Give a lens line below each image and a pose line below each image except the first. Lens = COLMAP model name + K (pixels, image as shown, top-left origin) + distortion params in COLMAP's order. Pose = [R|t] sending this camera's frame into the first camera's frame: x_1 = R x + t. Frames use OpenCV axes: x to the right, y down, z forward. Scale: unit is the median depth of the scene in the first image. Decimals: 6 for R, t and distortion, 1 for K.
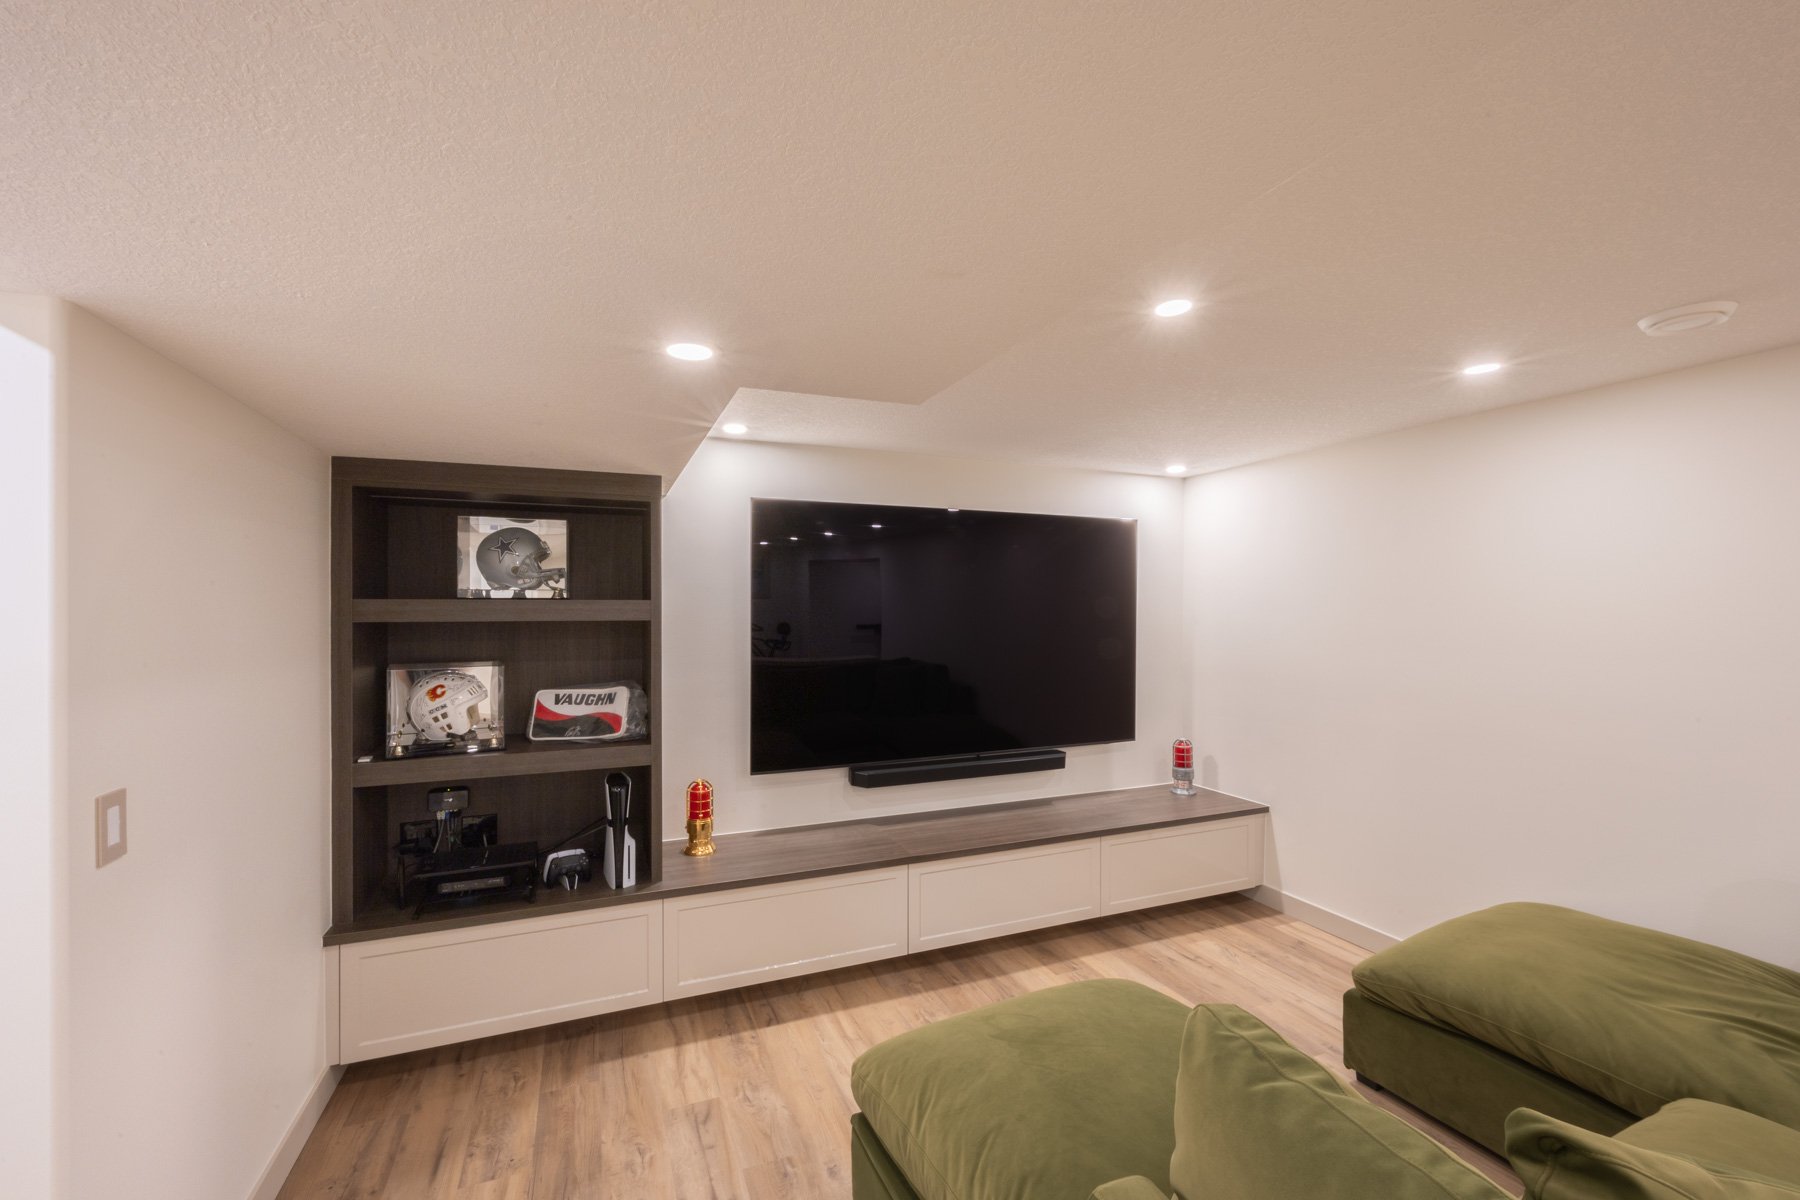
lens RADIAL K [[718.7, 0, 870.5], [0, 718.7, 609.4], [0, 0, 1]] dist [-0.001111, -0.000514]
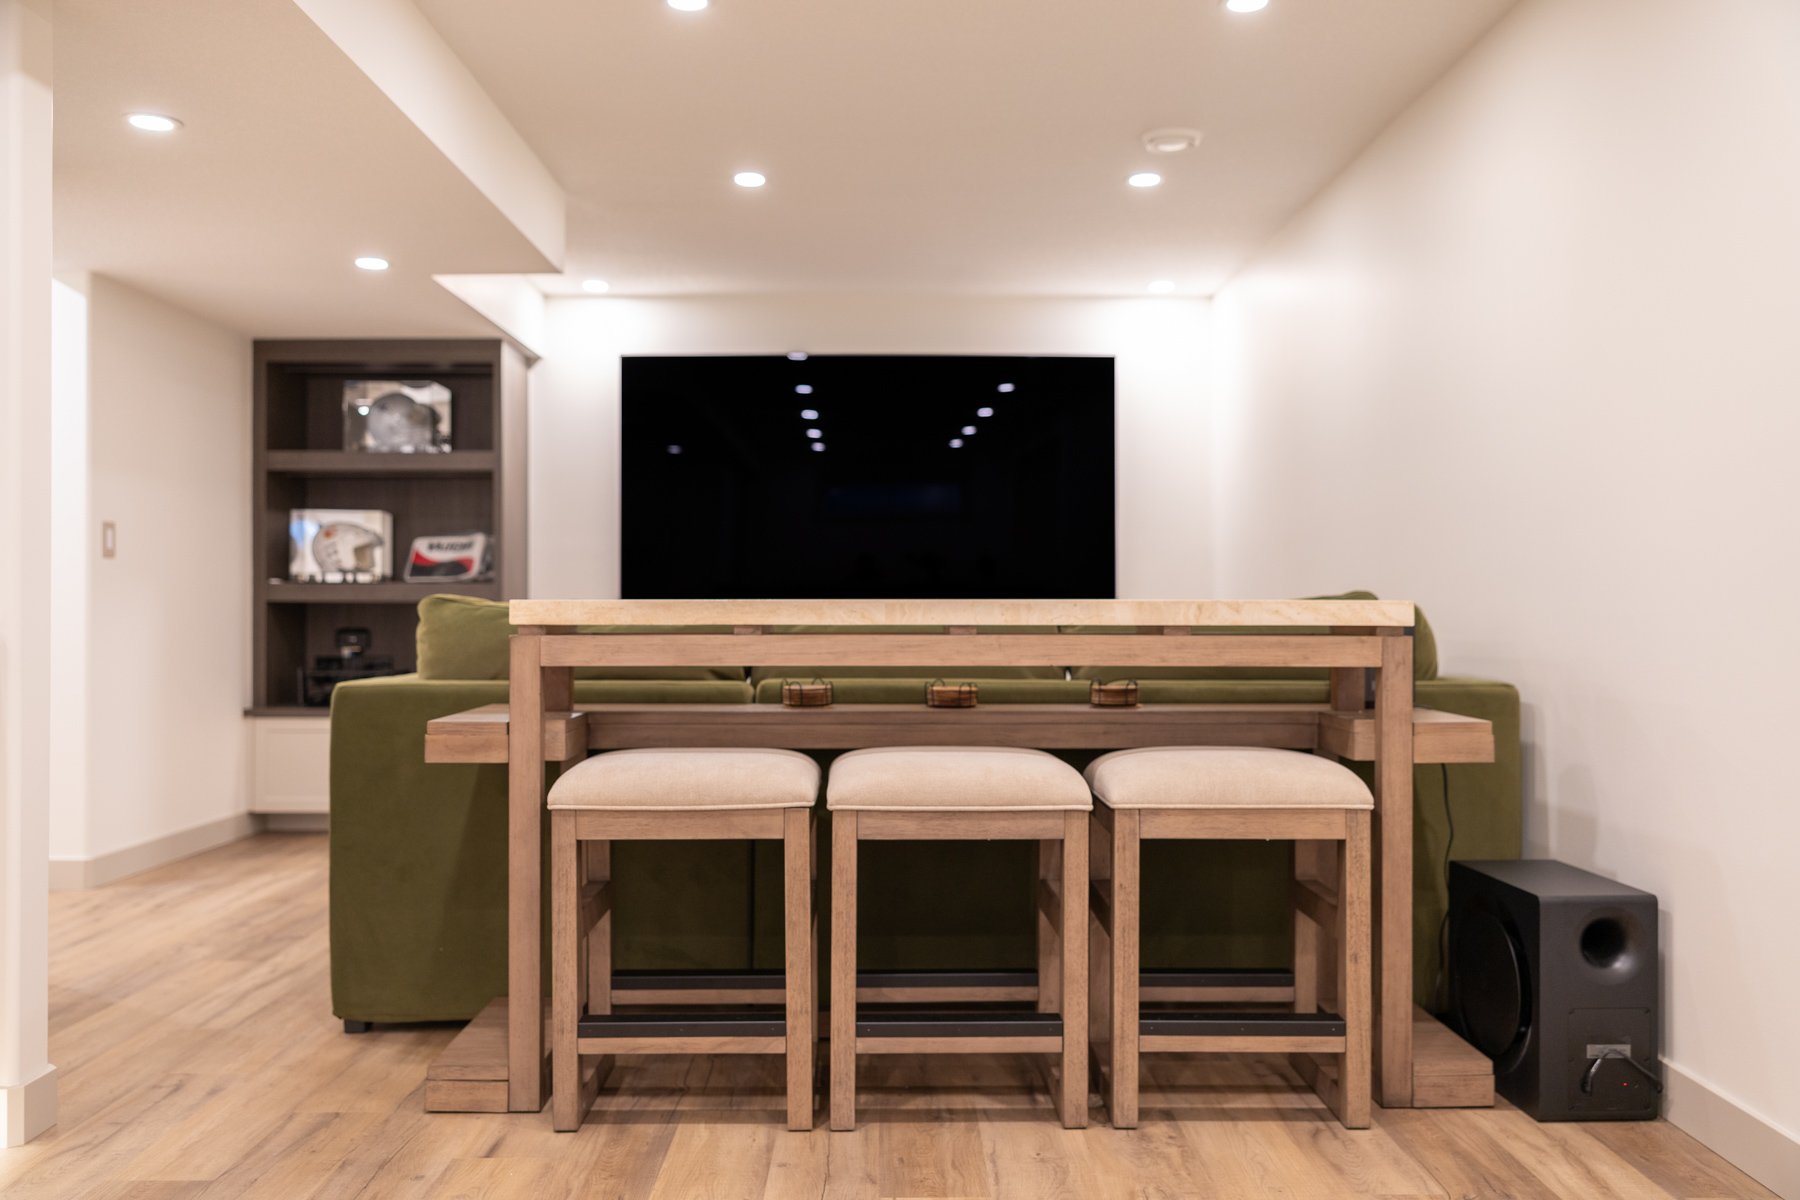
lens RADIAL K [[1585.7, 0, 900.0], [0, 1585.7, 600.0], [0, 0, 1]] dist [-0.004701, 0.001184]
pose [[0.927985, 0.003334, -0.372603, 1.161051], [-0.004301, 0.999989, -0.001762, 0.213163], [0.372593, 0.003238, 0.927989, -1.002176]]
